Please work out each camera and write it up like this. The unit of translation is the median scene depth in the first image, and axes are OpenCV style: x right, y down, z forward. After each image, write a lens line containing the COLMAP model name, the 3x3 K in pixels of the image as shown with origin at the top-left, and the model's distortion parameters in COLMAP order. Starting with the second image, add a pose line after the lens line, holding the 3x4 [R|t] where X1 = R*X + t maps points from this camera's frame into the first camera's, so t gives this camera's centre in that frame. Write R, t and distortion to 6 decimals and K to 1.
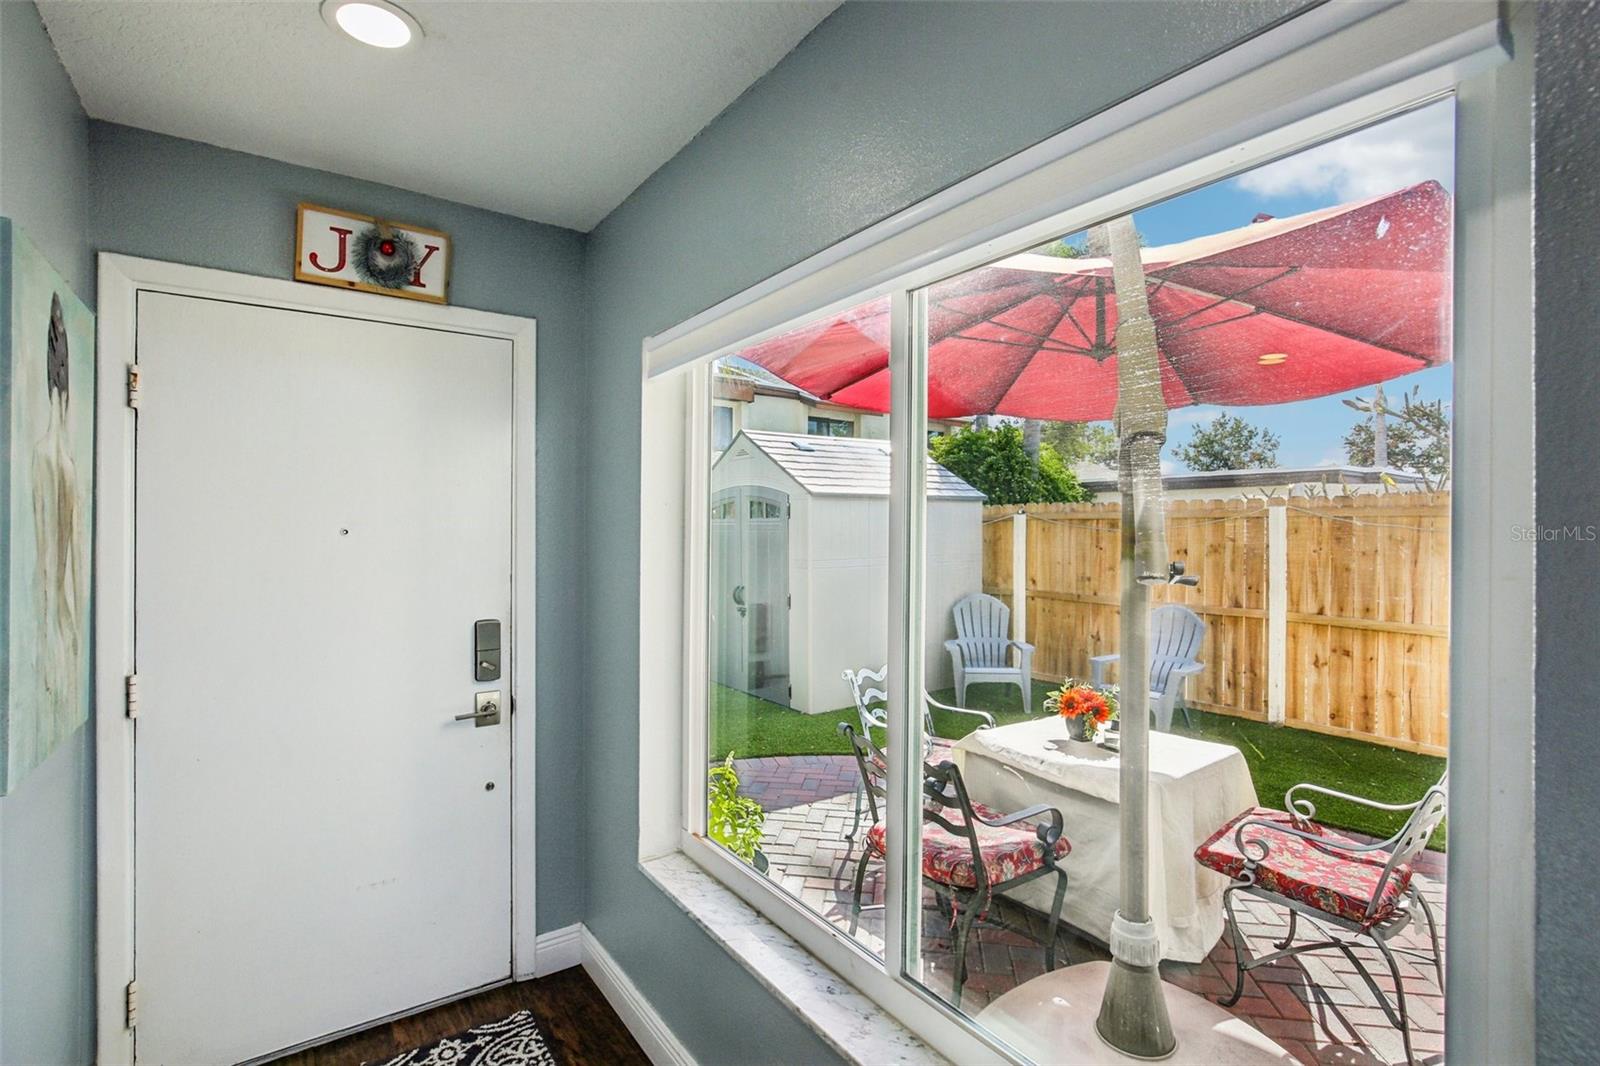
lens RADIAL K [[742.9, 0, 800.5], [0, 742.9, 526.4], [0, 0, 1]] dist [-0.000387, 0.009146]
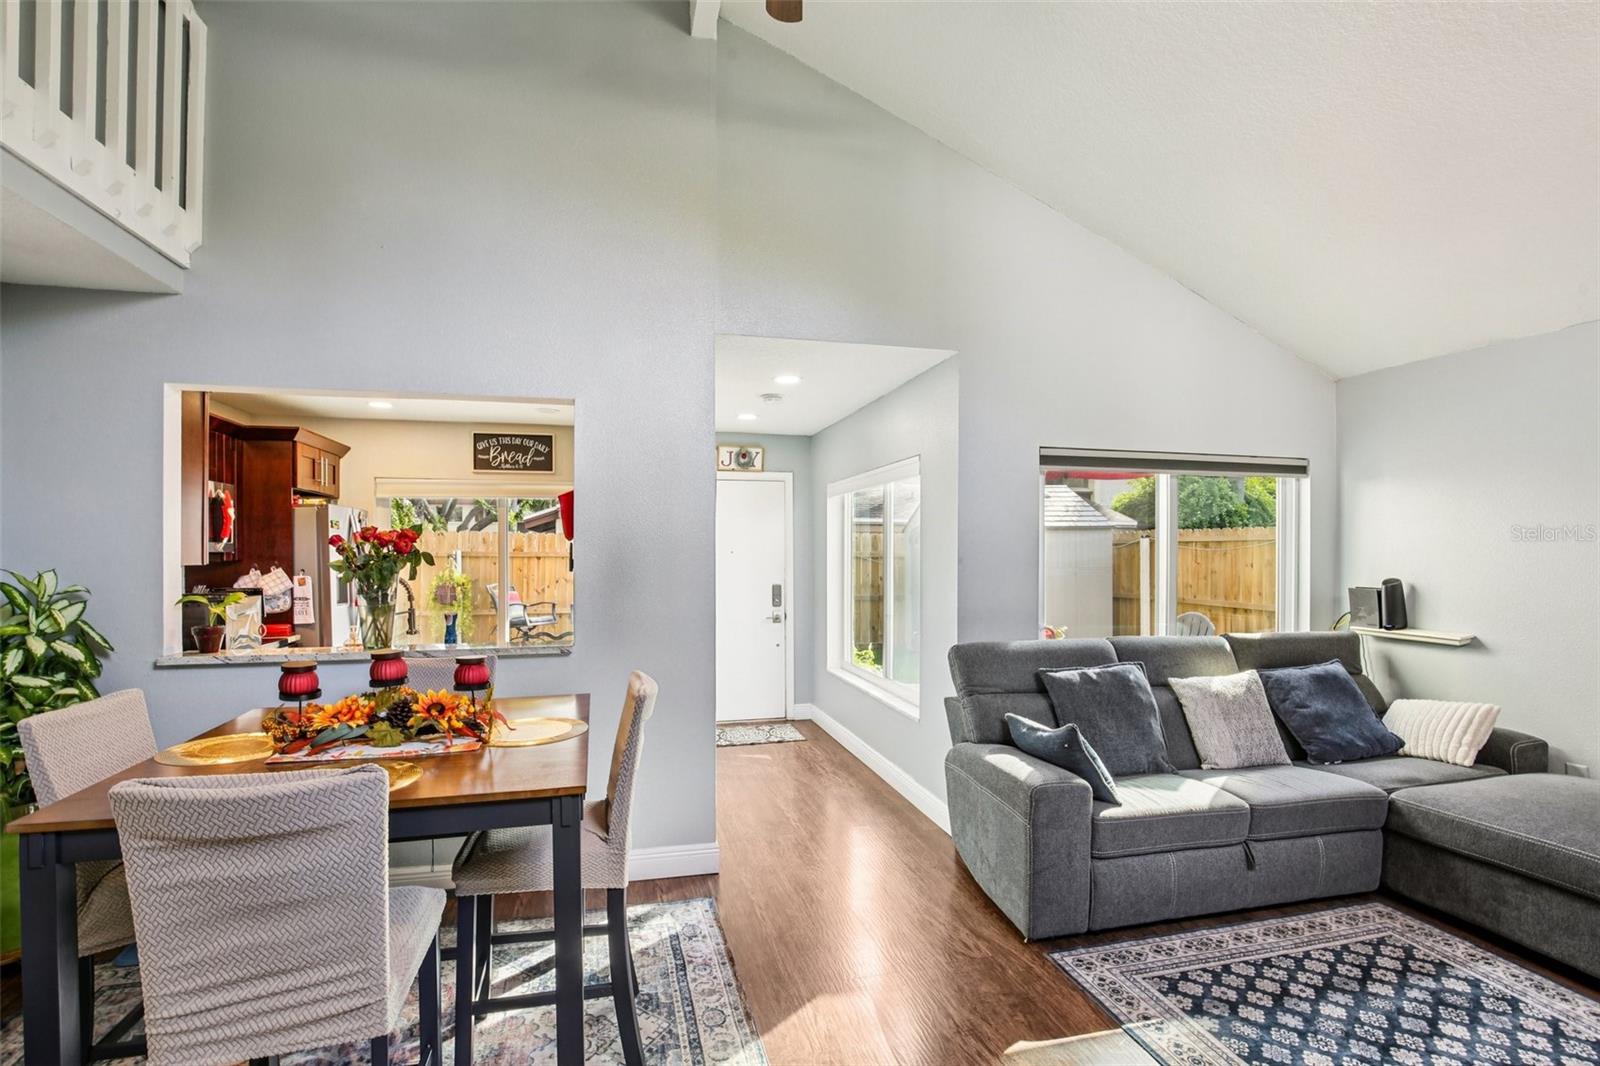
lens RADIAL K [[735.7, 0, 794.3], [0, 735.7, 541.9], [0, 0, 1]] dist [-0.033721, 0.009151]
pose [[0.933003, -0.012766, -0.359641, 0.610241], [0.009203, 0.999890, -0.011618, -0.001308], [0.359750, 0.007530, 0.933018, -1.493310]]
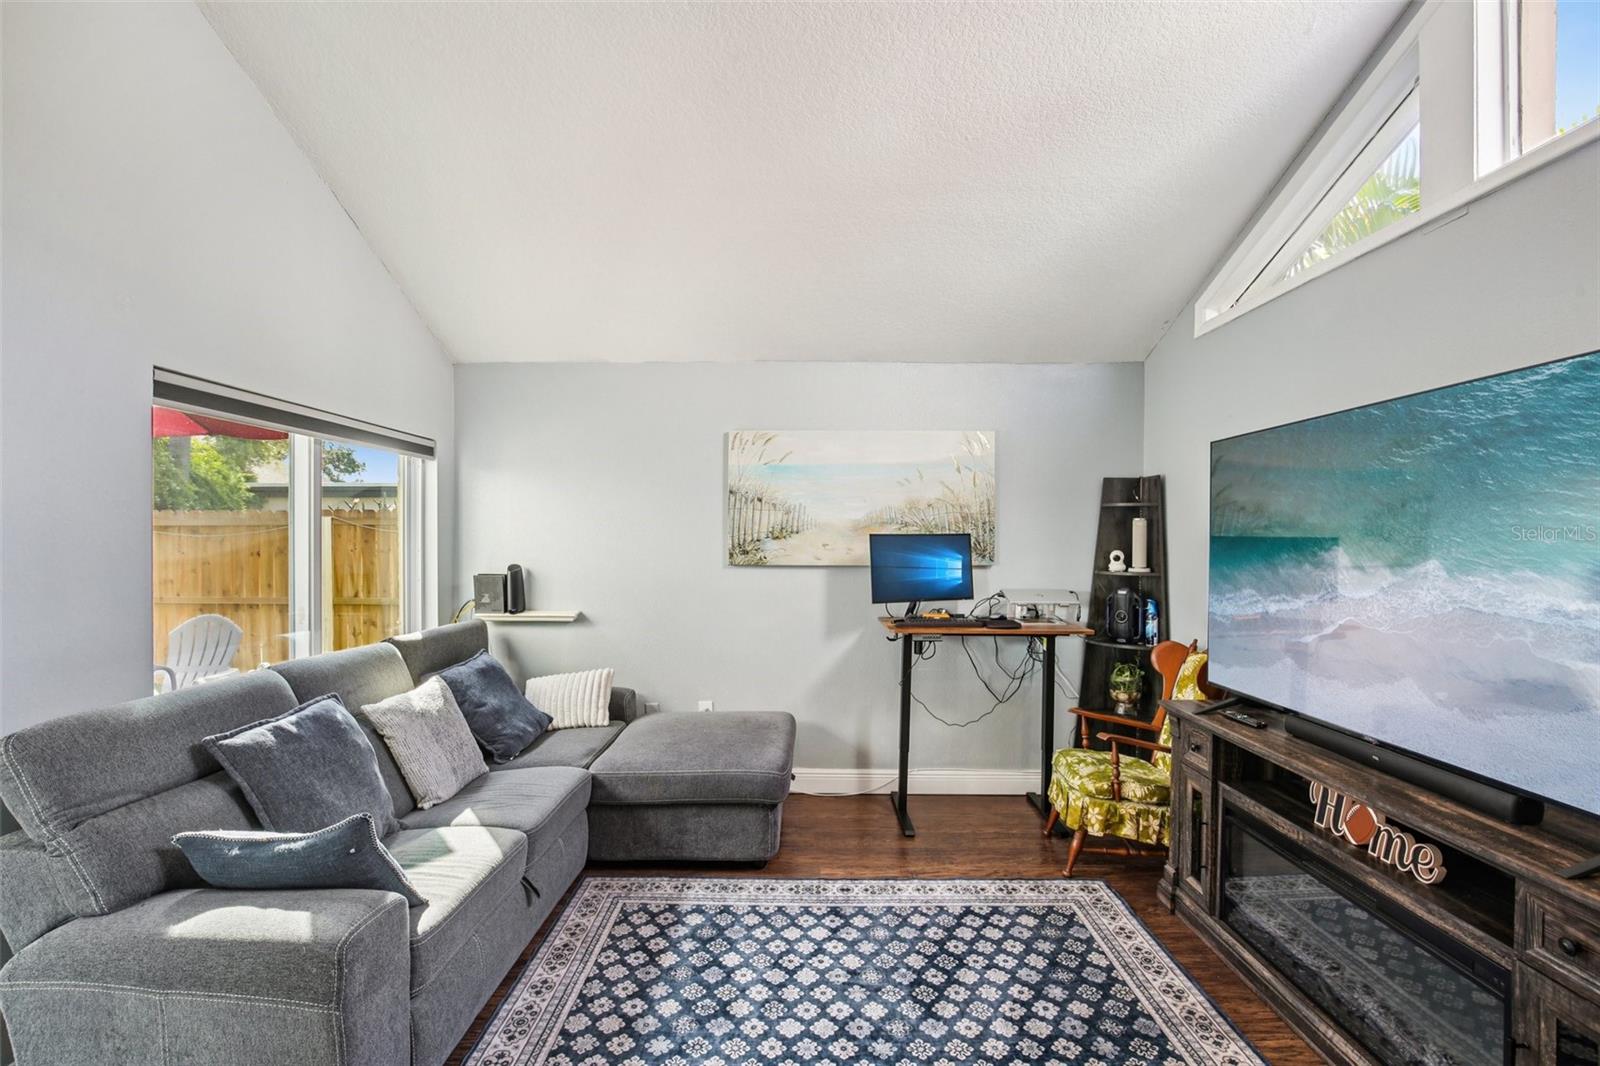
lens RADIAL K [[735.7, 0, 794.3], [0, 735.7, 541.9], [0, 0, 1]] dist [-0.033721, 0.009151]
pose [[0.593528, -0.017350, 0.804626, 0.273612], [0.004022, 0.999819, 0.018592, -0.007984], [-0.804803, -0.007799, 0.593491, -1.033567]]
